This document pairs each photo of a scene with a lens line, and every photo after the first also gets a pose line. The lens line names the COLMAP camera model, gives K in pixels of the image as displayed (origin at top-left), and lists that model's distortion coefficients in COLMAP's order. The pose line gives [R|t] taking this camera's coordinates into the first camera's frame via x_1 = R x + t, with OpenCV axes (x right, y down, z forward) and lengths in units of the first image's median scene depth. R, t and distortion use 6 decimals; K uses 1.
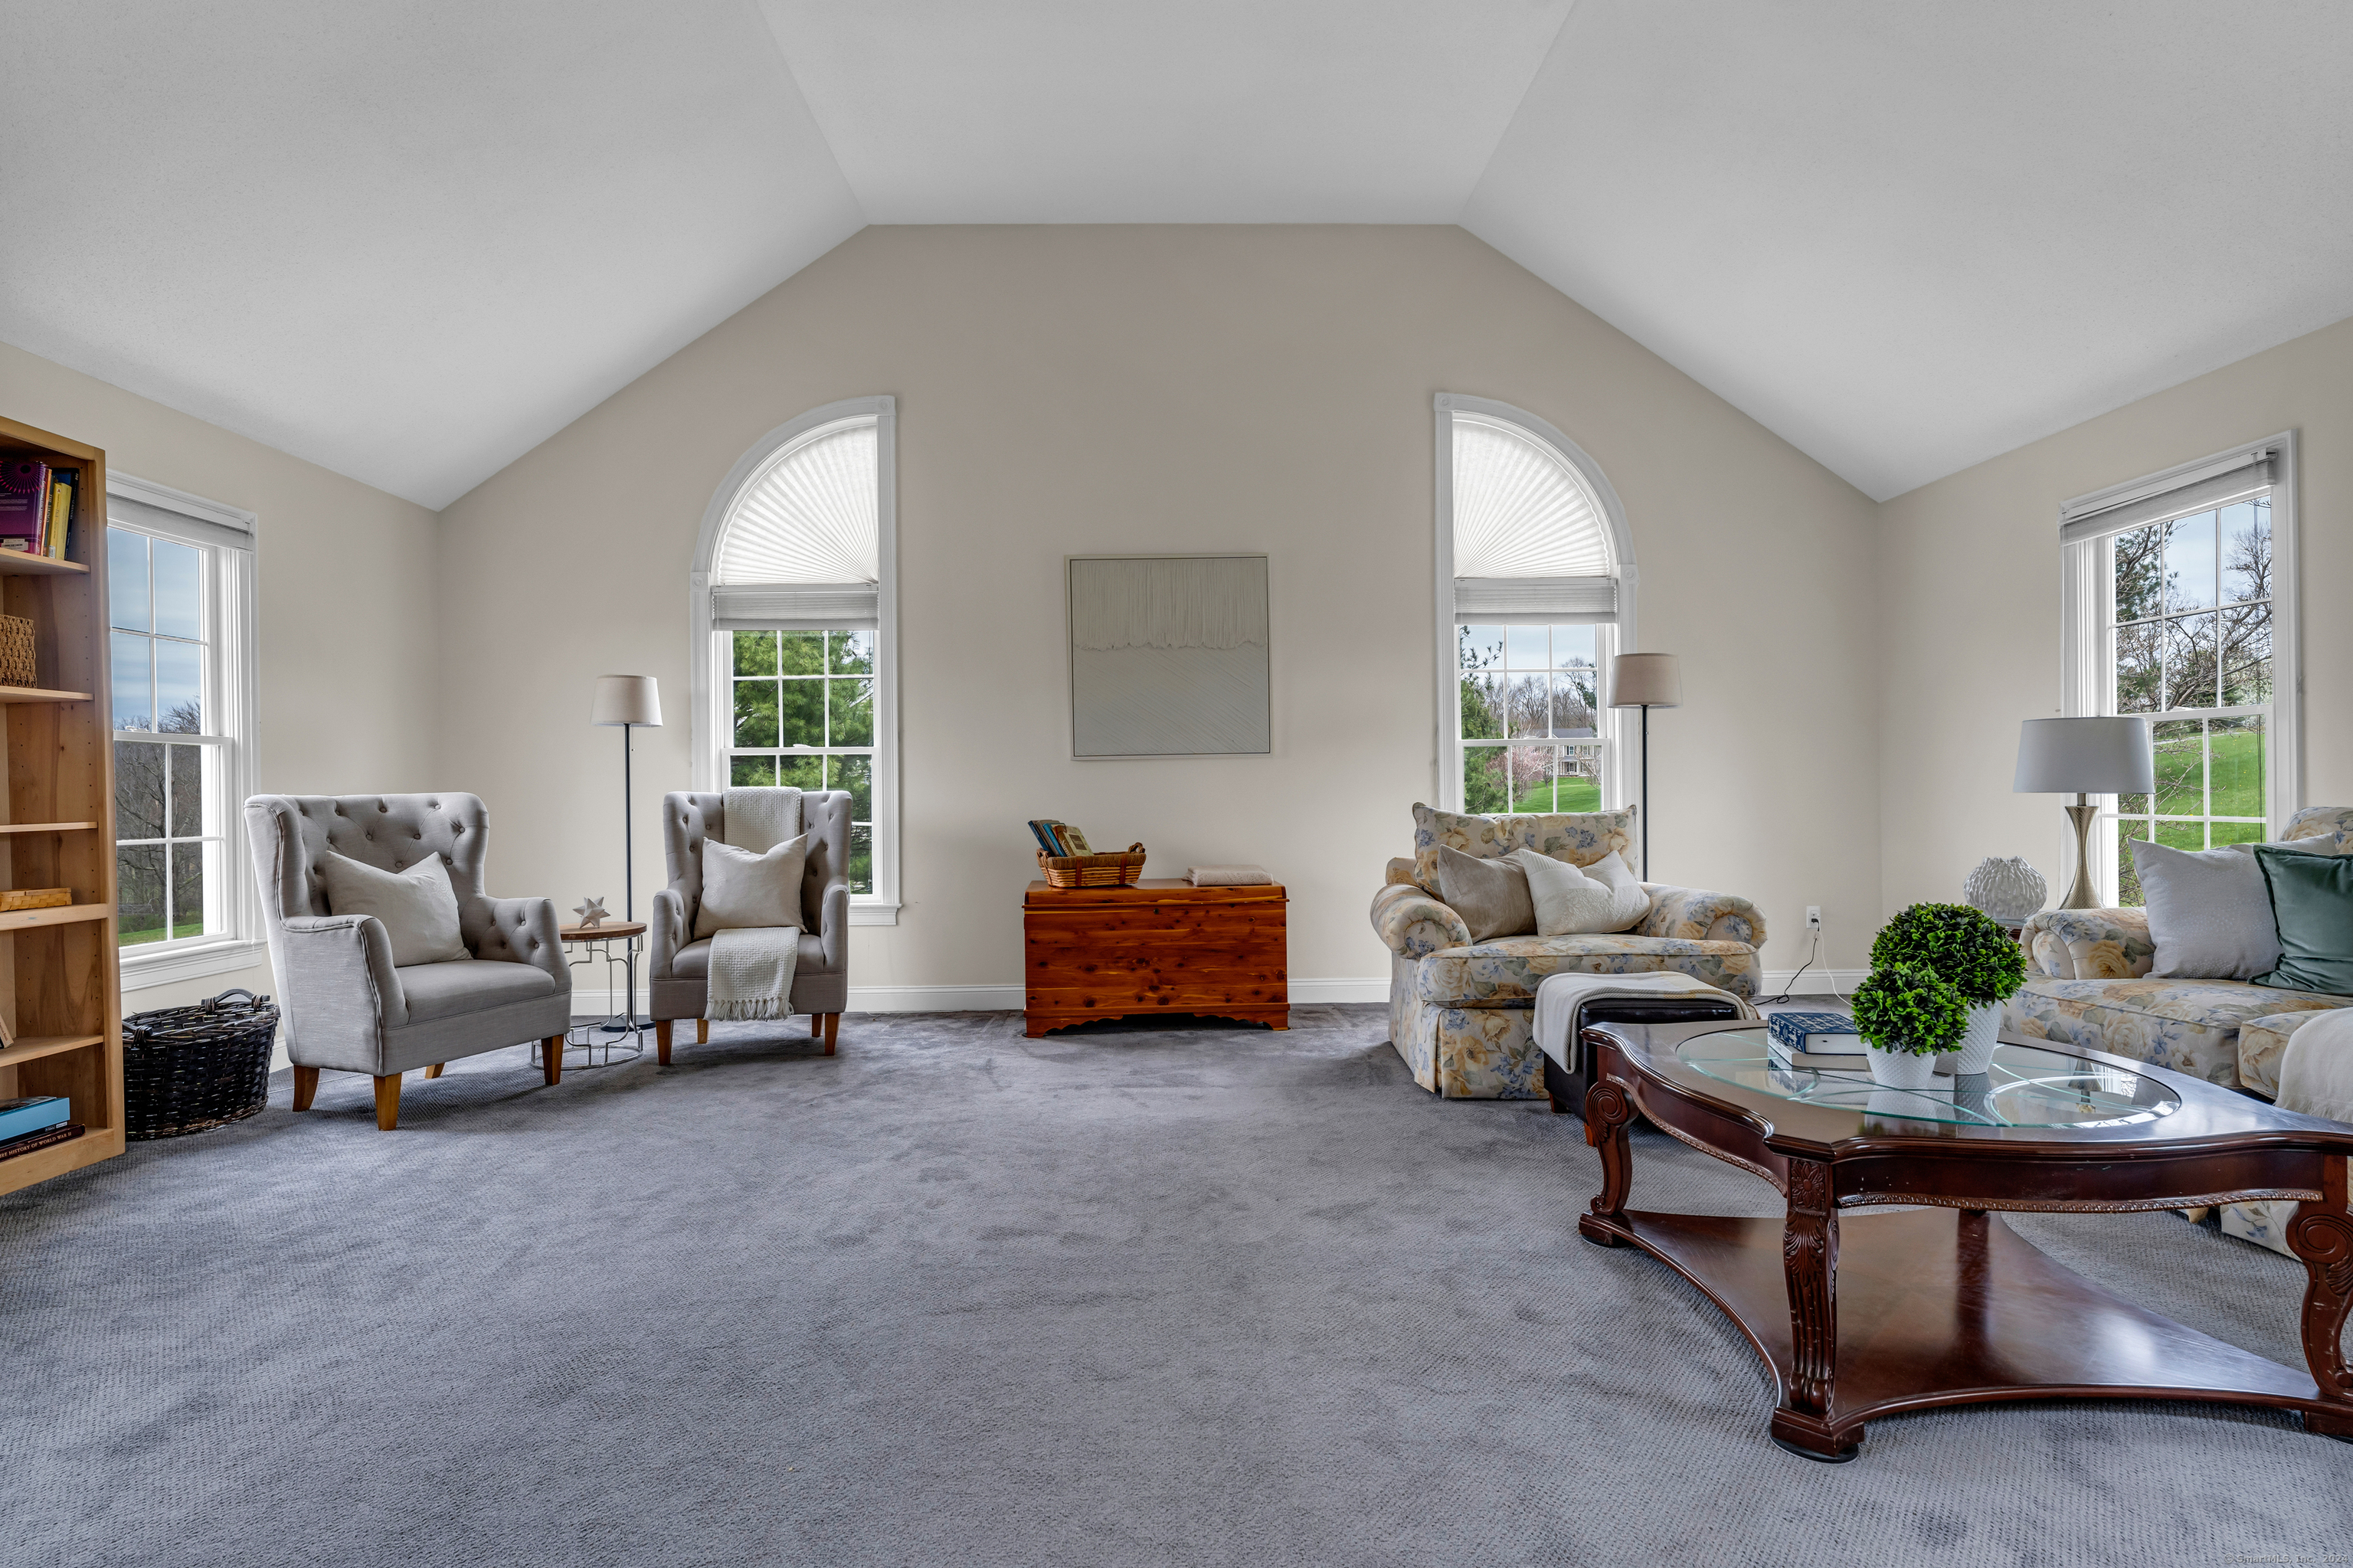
lens RADIAL K [[1162.9, 0, 1145.3], [0, 1162.9, 790.4], [0, 0, 1]] dist [-0.001196, -0.001270]
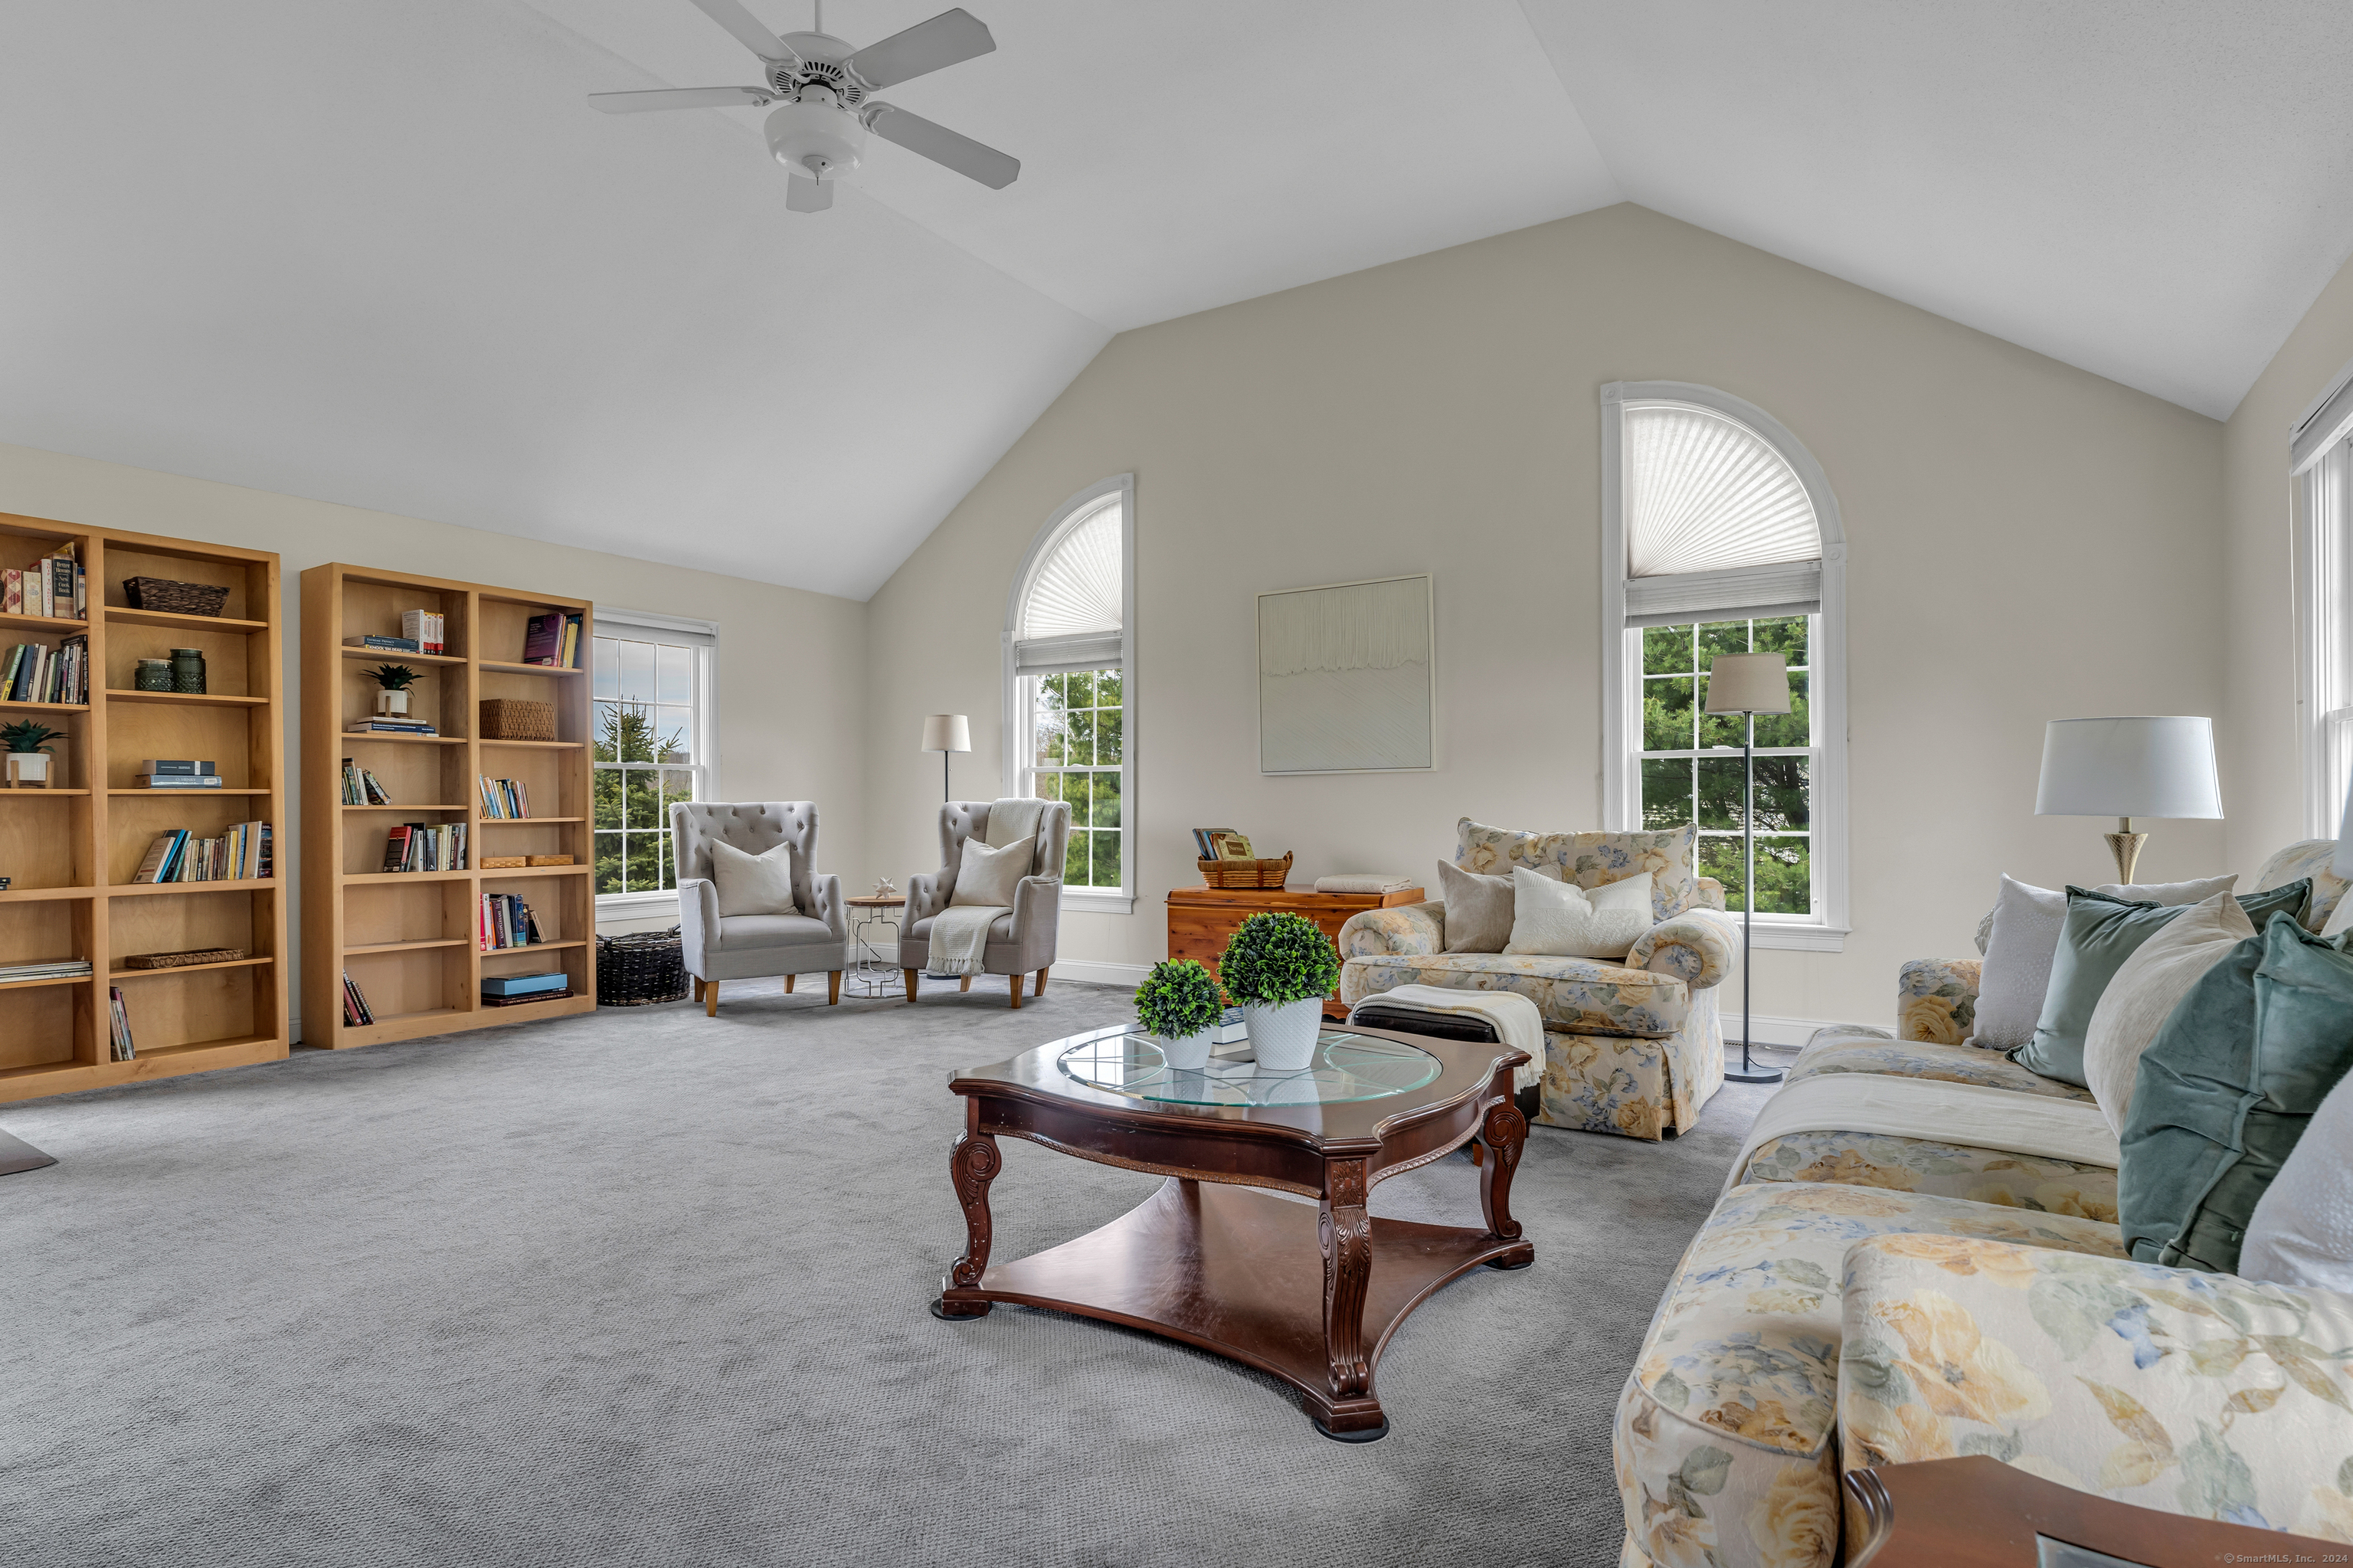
lens RADIAL K [[1162.9, 0, 1145.3], [0, 1162.9, 790.4], [0, 0, 1]] dist [-0.001196, -0.001270]
pose [[0.835871, 0.001228, -0.548924, 0.569239], [-0.005682, 0.999963, -0.006417, -0.004985], [0.548896, 0.008483, 0.835847, 0.007631]]
